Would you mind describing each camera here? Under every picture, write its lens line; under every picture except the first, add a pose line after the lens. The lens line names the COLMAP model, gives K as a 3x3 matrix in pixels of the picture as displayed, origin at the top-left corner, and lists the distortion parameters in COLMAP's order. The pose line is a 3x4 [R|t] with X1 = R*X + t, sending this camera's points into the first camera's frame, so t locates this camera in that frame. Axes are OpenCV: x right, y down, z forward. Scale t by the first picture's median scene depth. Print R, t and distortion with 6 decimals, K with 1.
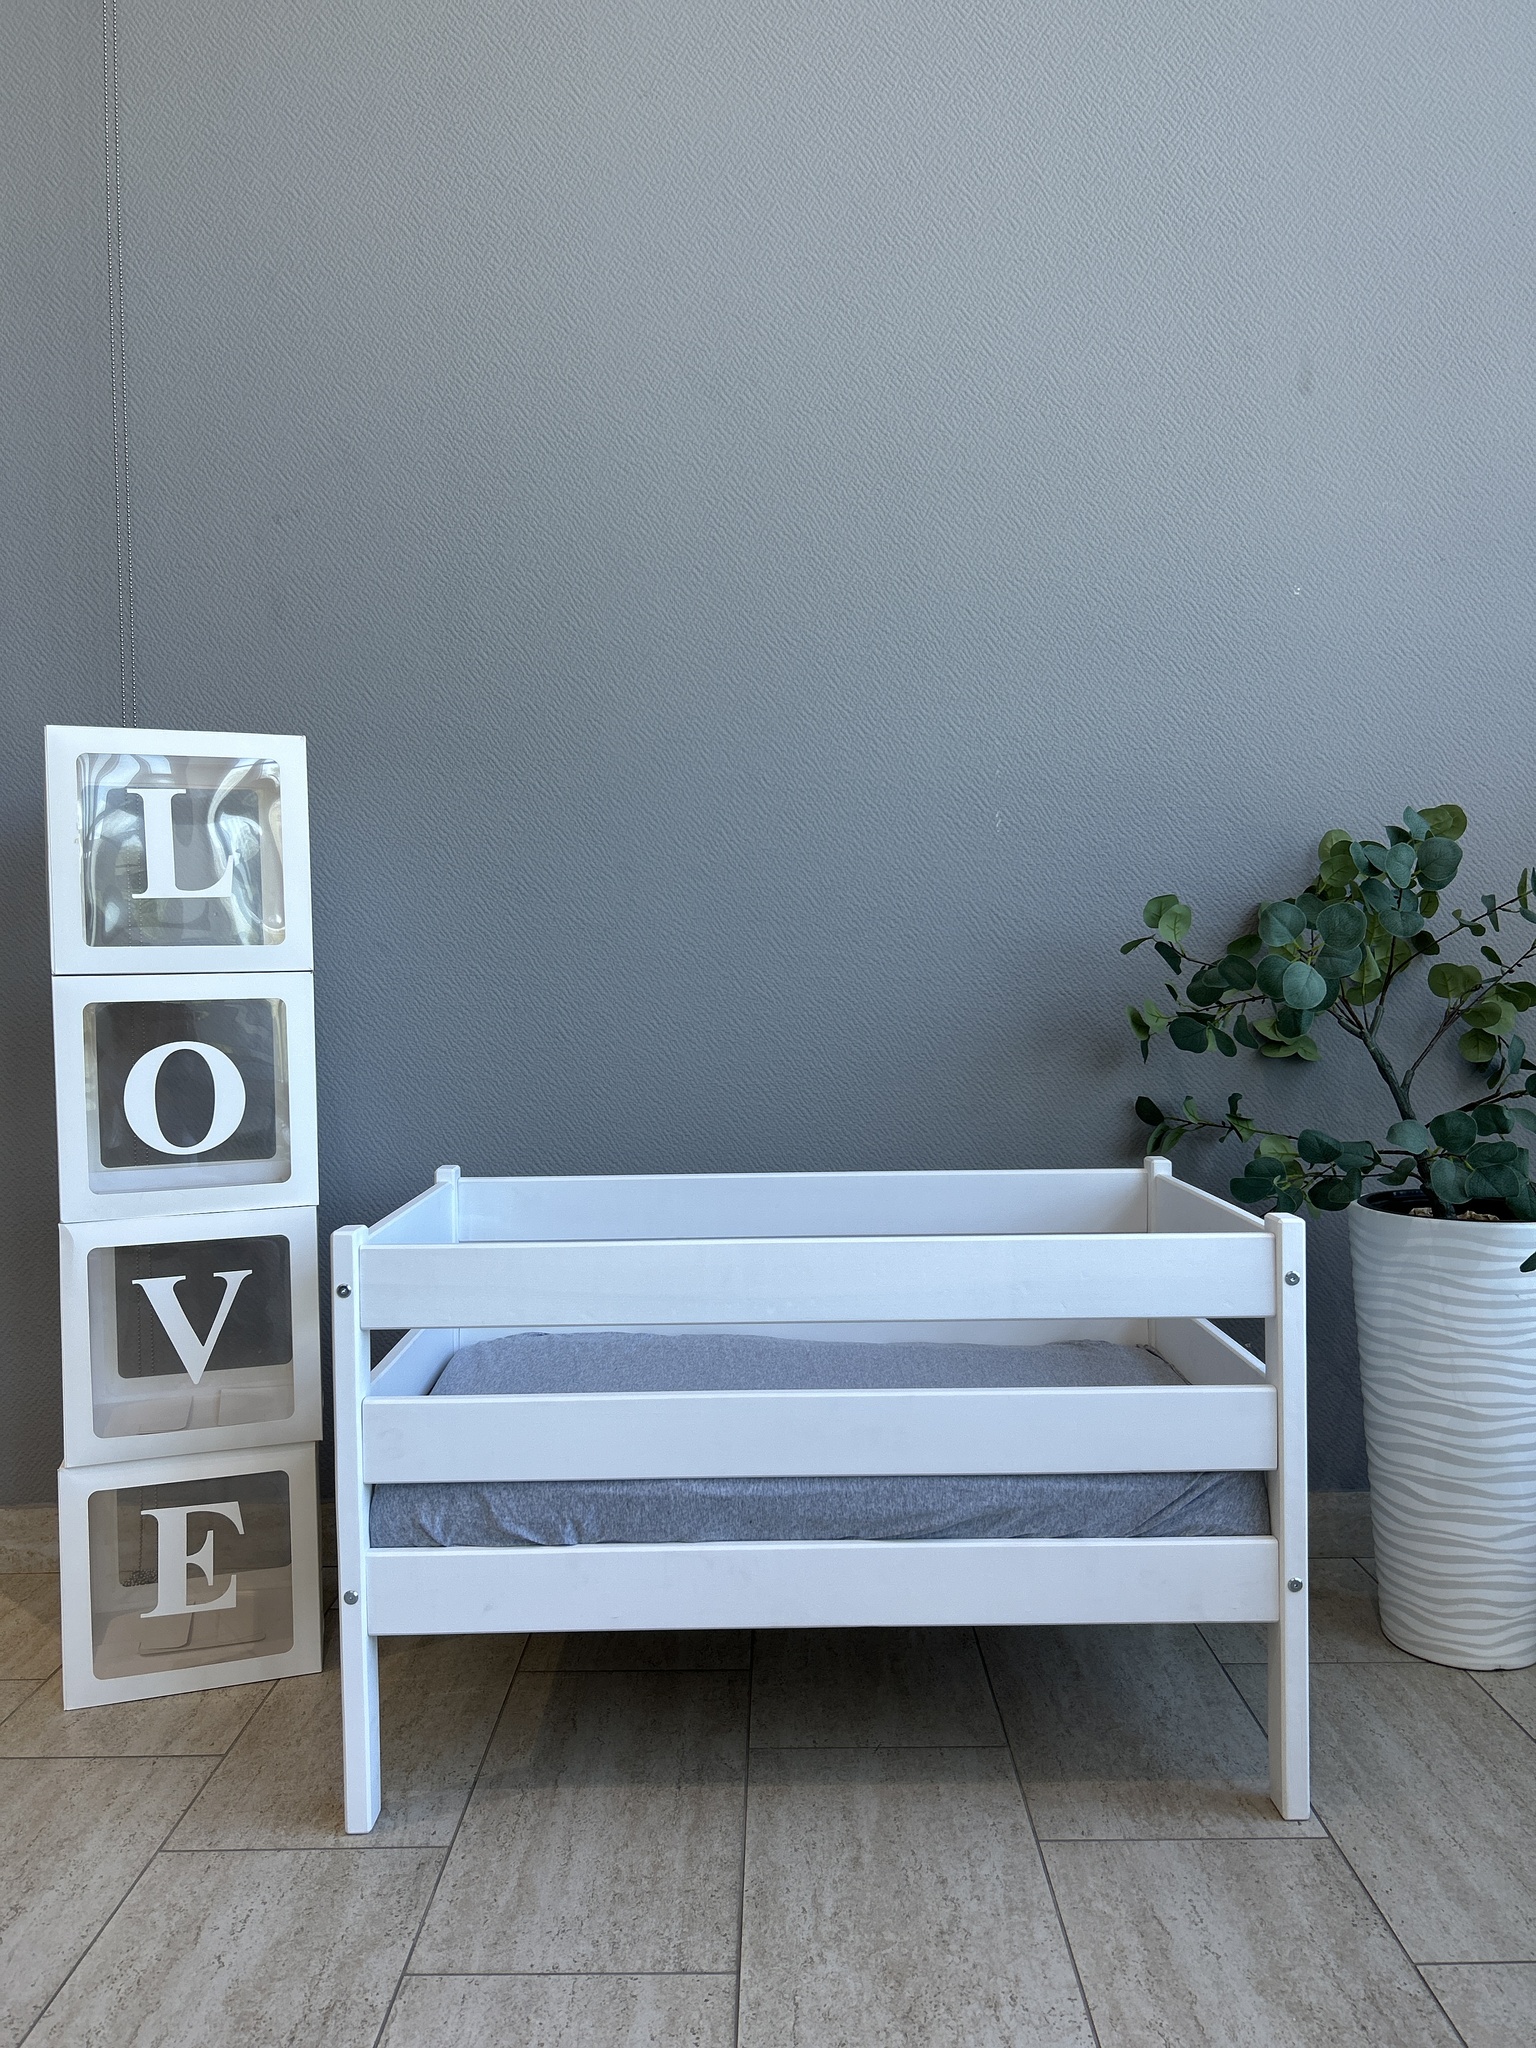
lens RADIAL K [[1557.4, 0, 770.9], [0, 1557.4, 1019.0], [0, 0, 1]] dist [0.031327, -0.039343]
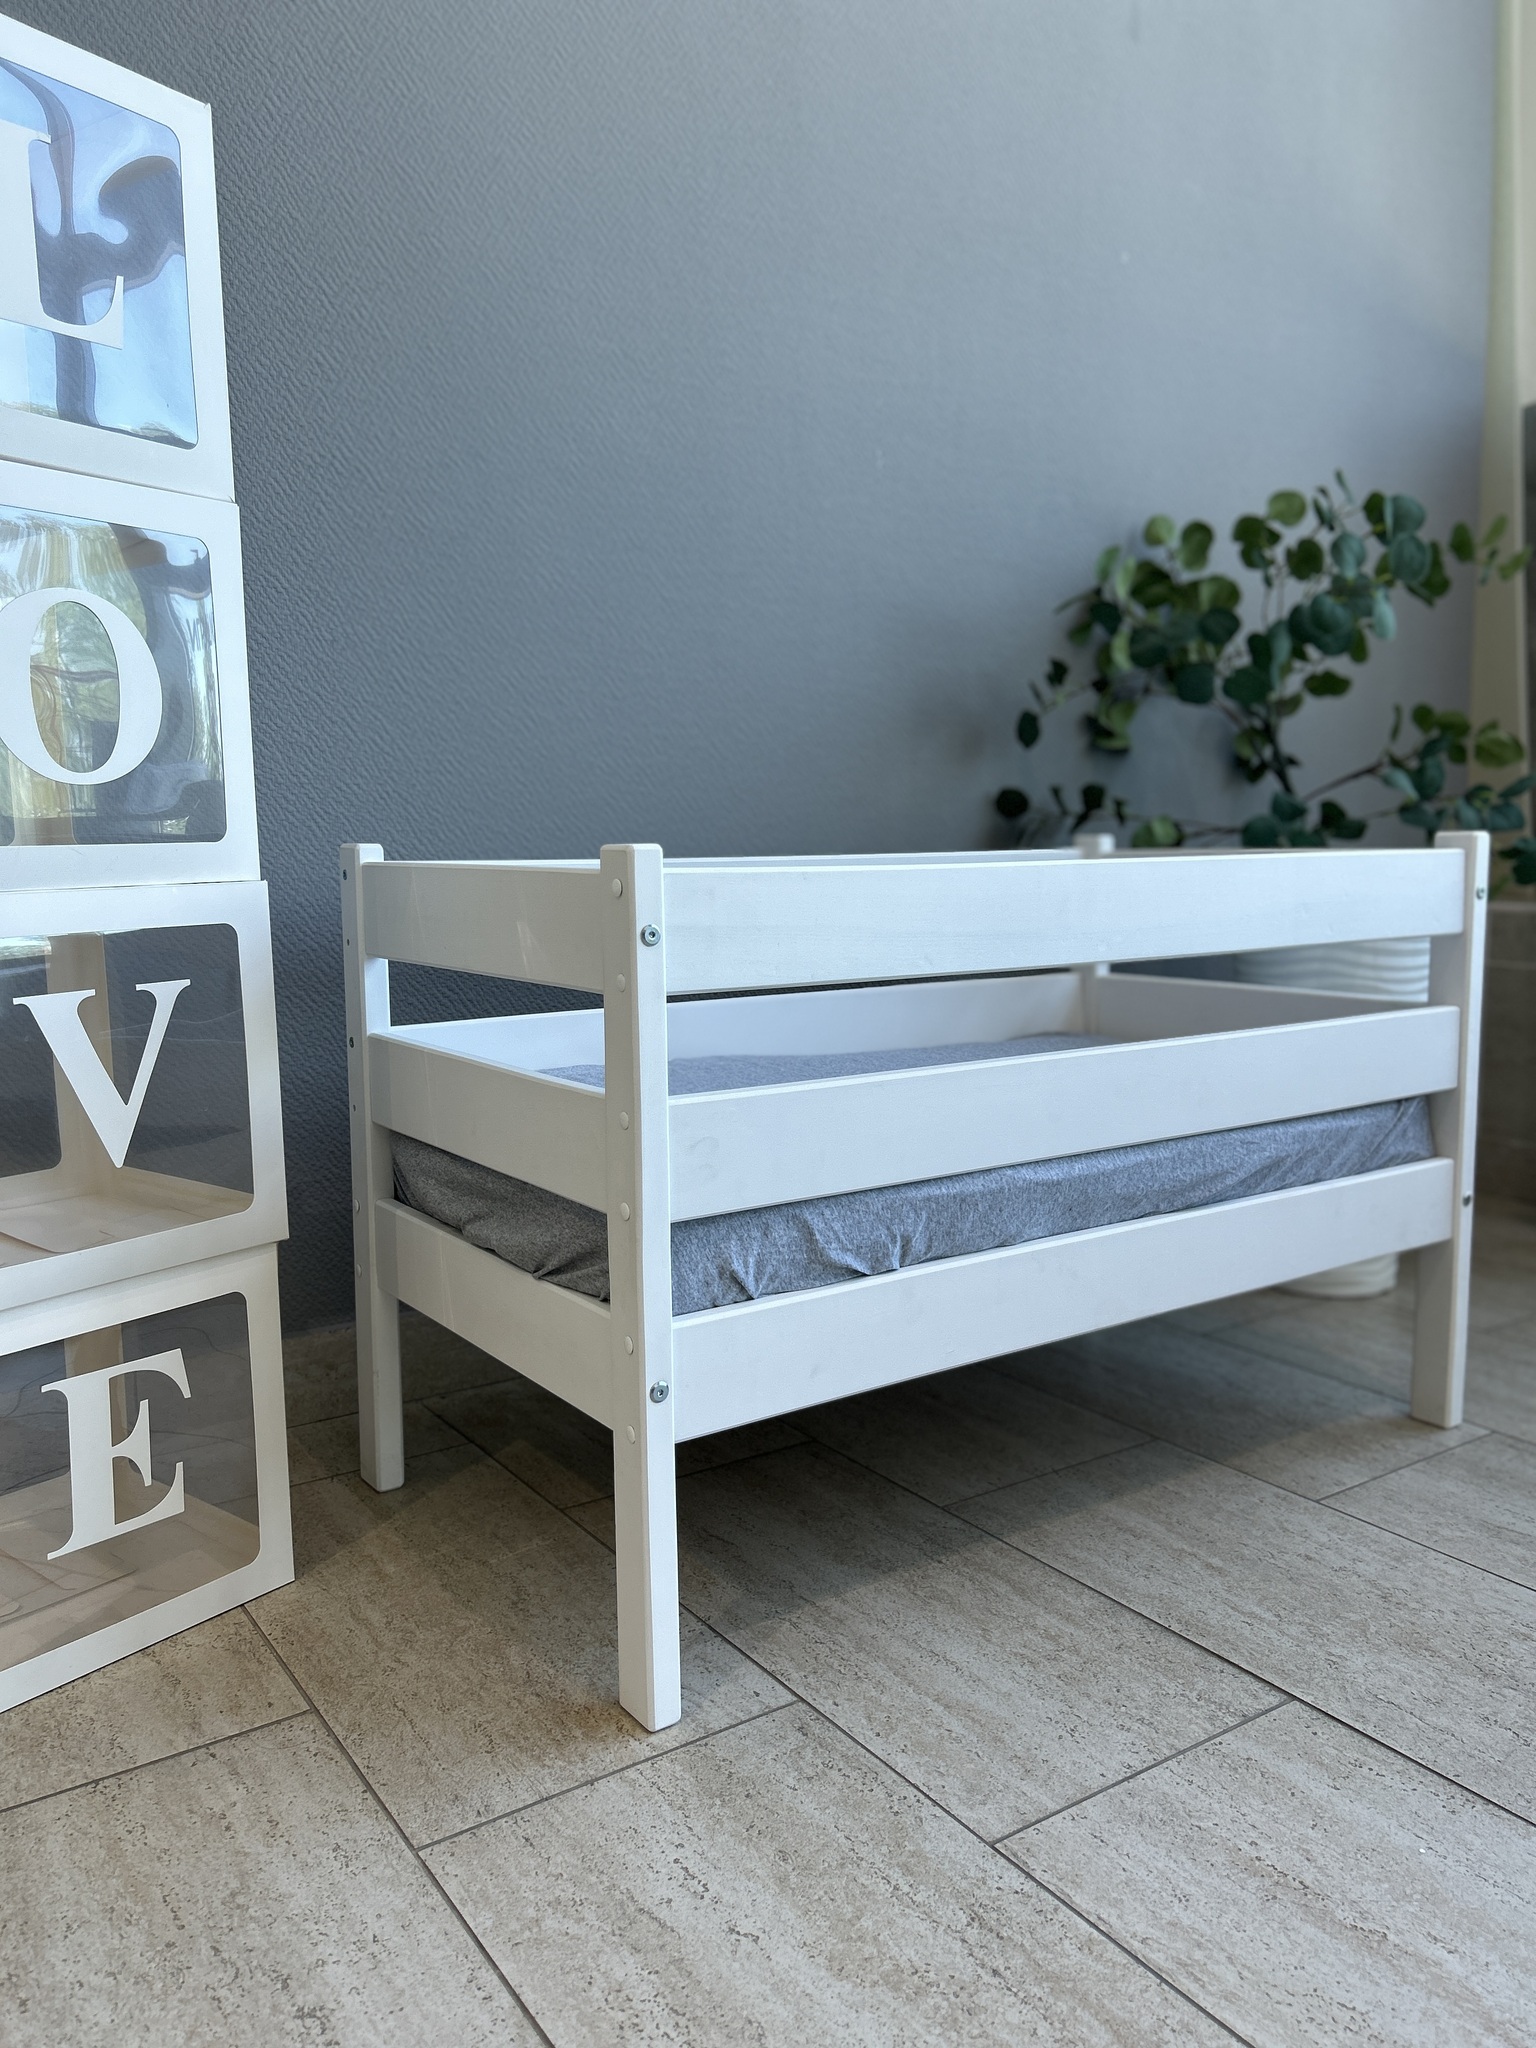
lens RADIAL K [[1557.4, 0, 767.2], [0, 1557.4, 1031.0], [0, 0, 1]] dist [0.031327, -0.039343]
pose [[0.825450, -0.064259, 0.560805, -0.609084], [0.015929, 0.995755, 0.090651, 0.159209], [-0.564250, -0.065895, 0.822970, 0.443492]]
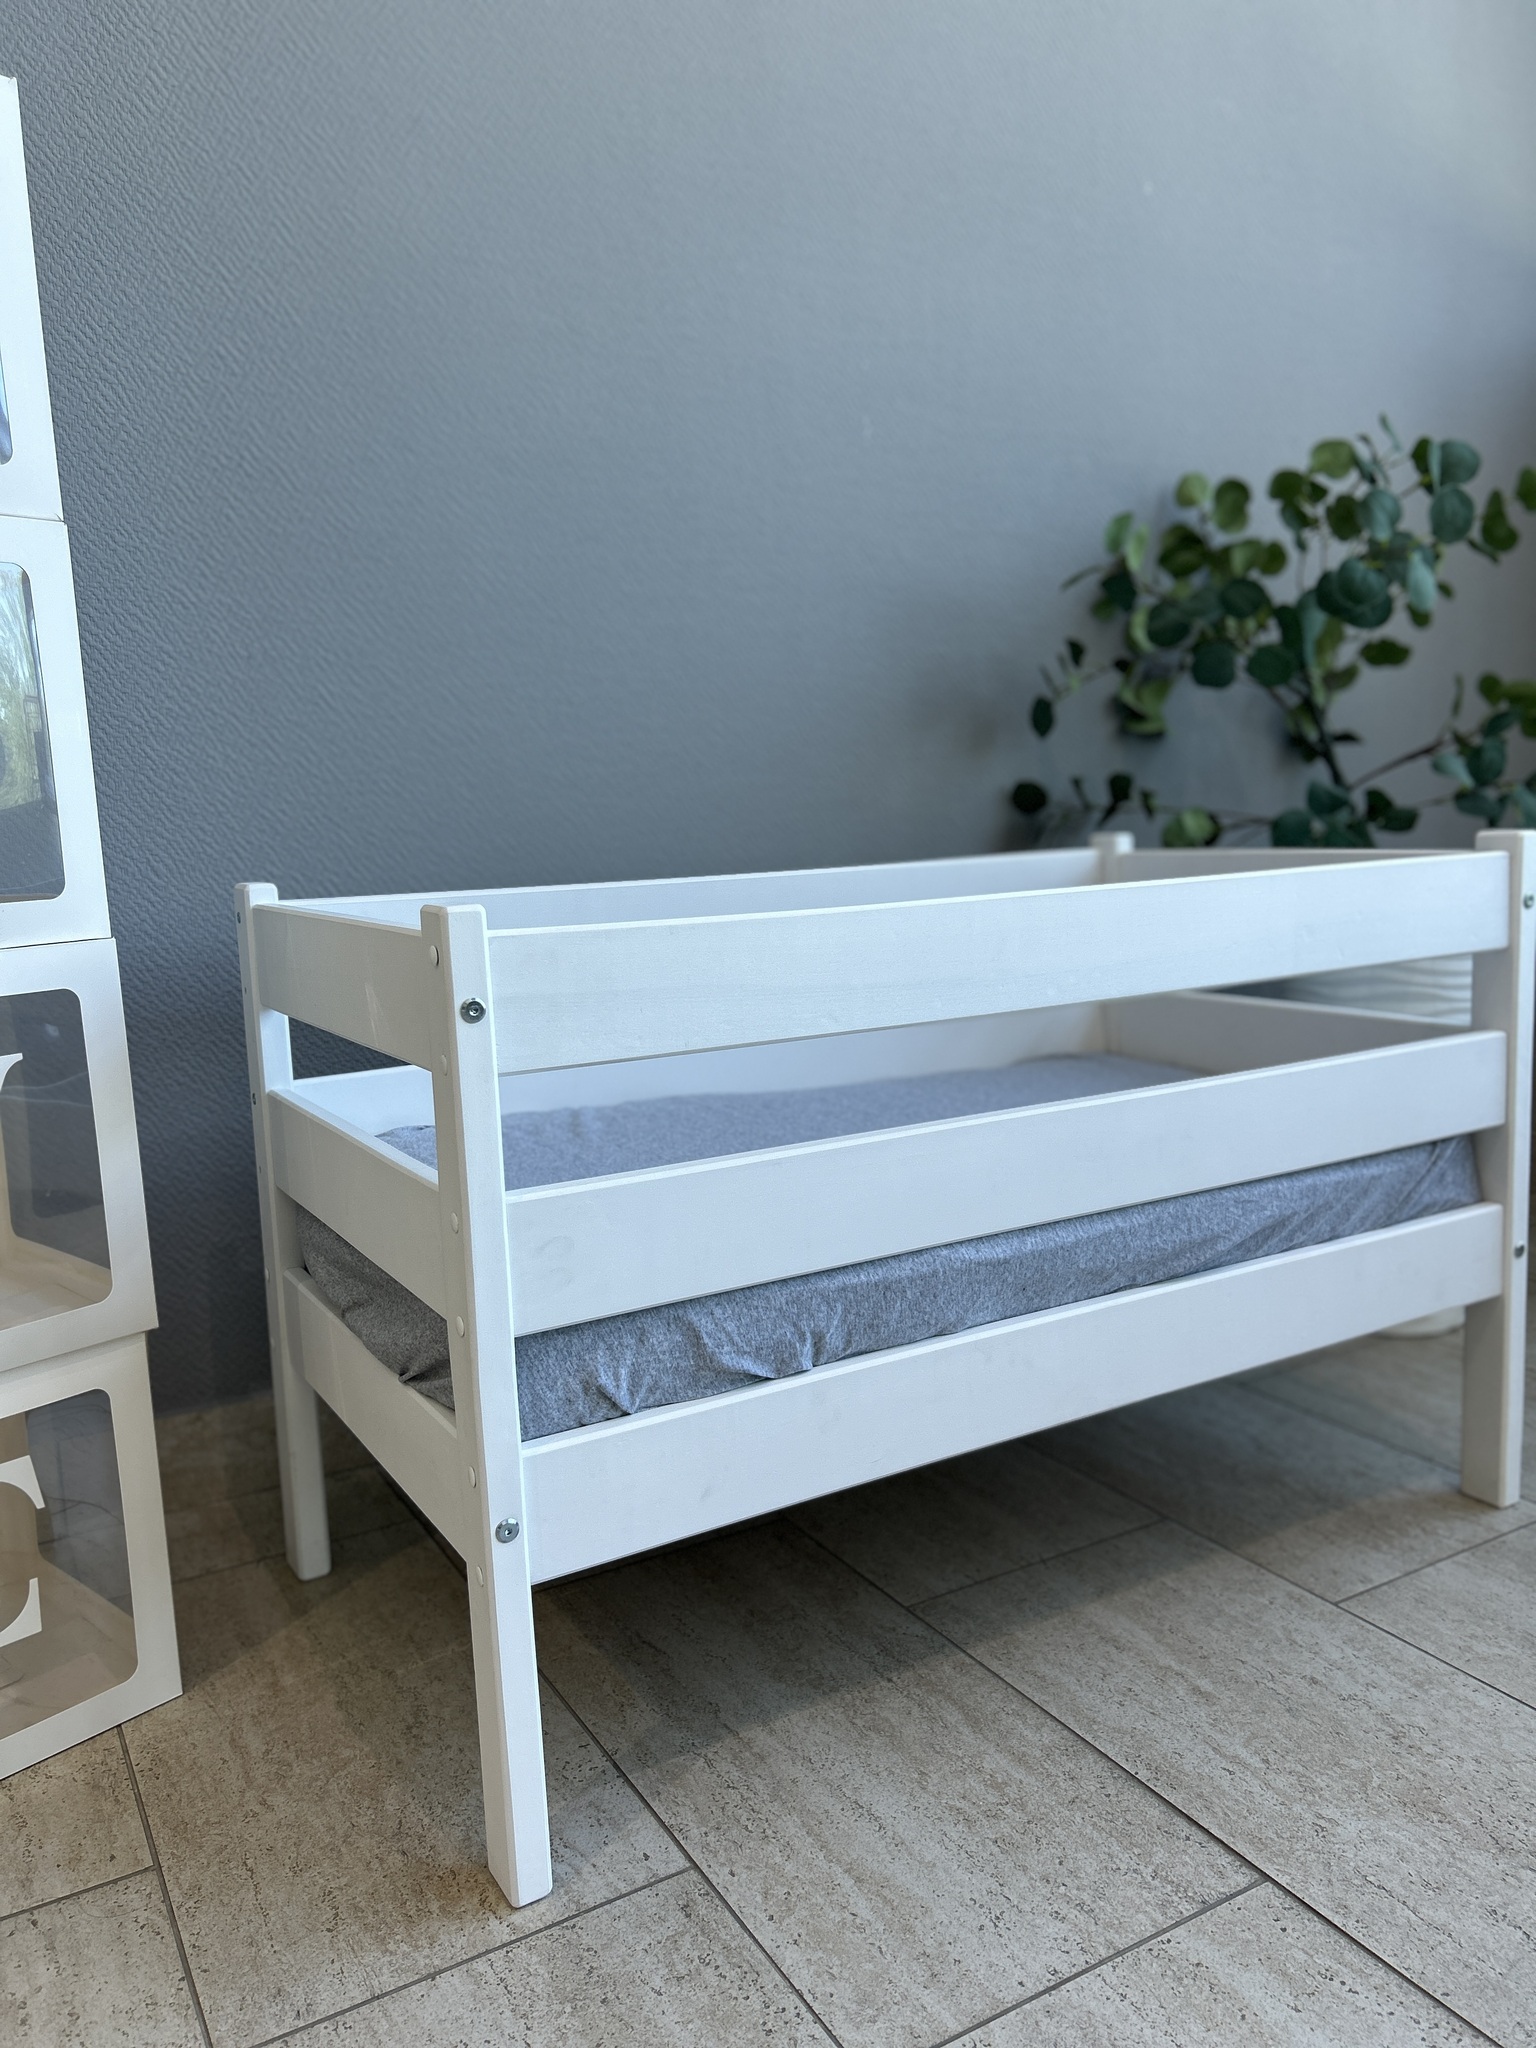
lens RADIAL K [[1557.4, 0, 770.8], [0, 1557.4, 1031.0], [0, 0, 1]] dist [0.031327, -0.039343]
pose [[0.865147, -0.092024, 0.493003, -0.464856], [0.043195, 0.993041, 0.109561, 0.127223], [-0.499654, -0.073491, 0.863102, 0.470043]]
